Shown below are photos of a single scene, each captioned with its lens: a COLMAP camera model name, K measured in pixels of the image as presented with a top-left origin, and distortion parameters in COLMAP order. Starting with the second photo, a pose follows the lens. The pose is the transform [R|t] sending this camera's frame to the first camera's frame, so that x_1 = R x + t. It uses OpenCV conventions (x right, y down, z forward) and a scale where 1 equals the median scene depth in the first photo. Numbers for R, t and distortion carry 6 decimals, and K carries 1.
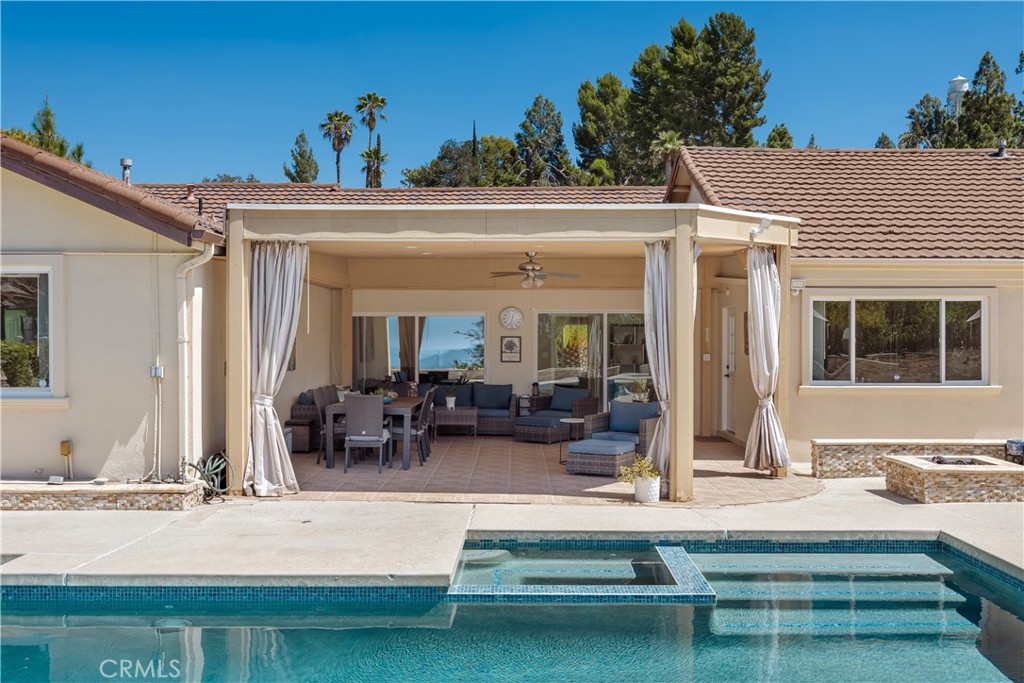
lens RADIAL K [[978.4, 0, 511.7], [0, 978.4, 340.3], [0, 0, 1]] dist [0.002375, 0.000000]
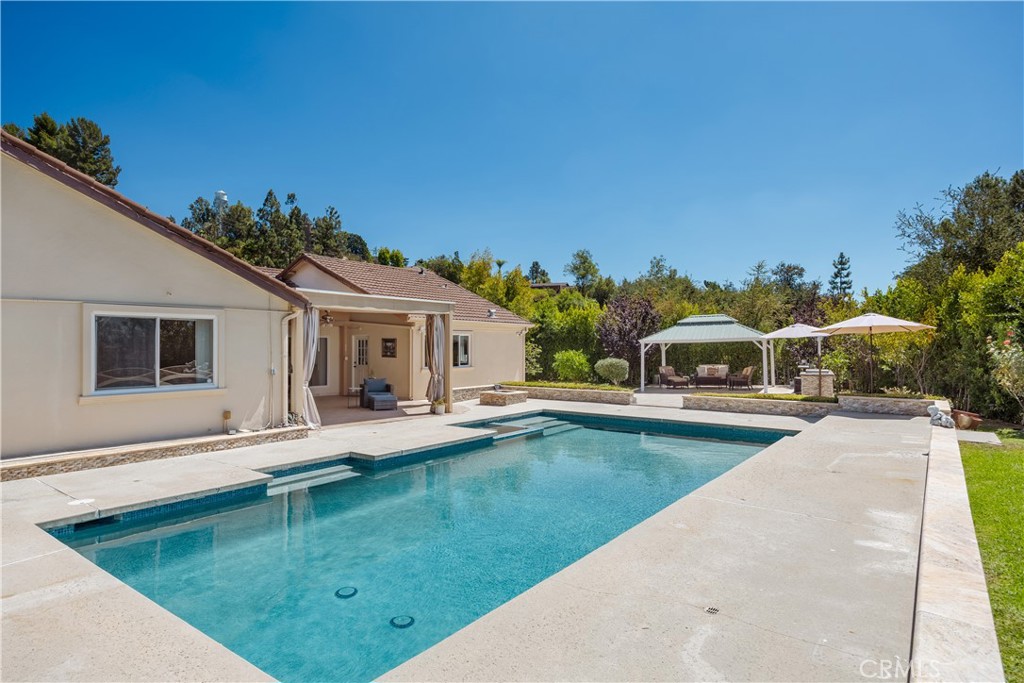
lens RADIAL K [[576.5, 0, 512.6], [0, 576.5, 342.7], [0, 0, 1]] dist [-0.003013, -0.000594]
pose [[0.591423, -0.000421, 0.806361, -0.912180], [0.002807, 0.999995, -0.001536, -0.020656], [-0.806356, 0.003172, 0.591421, -0.061301]]
